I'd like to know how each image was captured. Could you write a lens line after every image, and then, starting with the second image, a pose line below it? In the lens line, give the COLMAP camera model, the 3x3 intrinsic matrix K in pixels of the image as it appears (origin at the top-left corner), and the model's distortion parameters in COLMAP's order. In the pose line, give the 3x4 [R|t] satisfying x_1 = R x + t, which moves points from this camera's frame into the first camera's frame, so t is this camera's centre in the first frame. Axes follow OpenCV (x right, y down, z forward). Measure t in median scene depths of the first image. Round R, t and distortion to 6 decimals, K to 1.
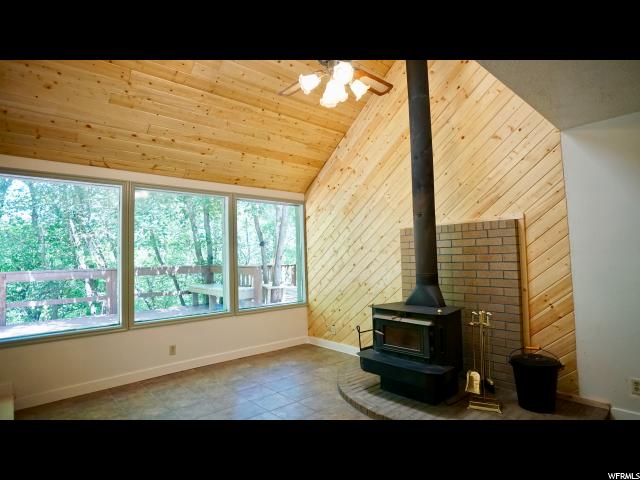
lens RADIAL K [[354.4, 0, 320.0], [0, 354.4, 240.0], [0, 0, 1]] dist [-0.015218, -0.000372]
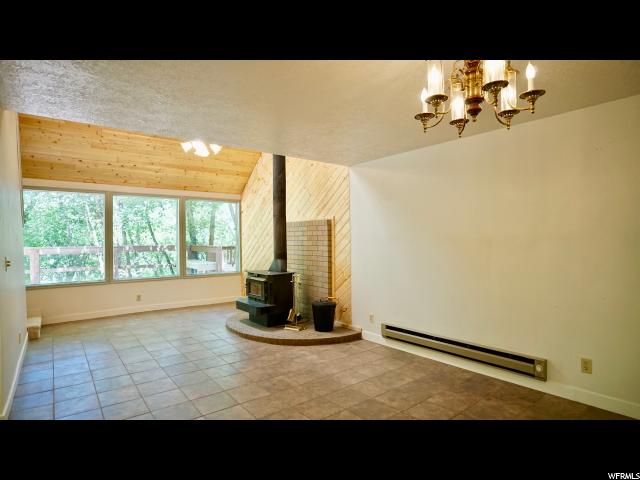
lens RADIAL K [[354.4, 0, 320.0], [0, 354.4, 240.0], [0, 0, 1]] dist [-0.015218, -0.000372]
pose [[0.997646, 0.016477, -0.066560, 0.561932], [-0.013045, 0.998579, 0.051678, -0.044437], [0.067317, -0.050688, 0.996443, -0.575779]]
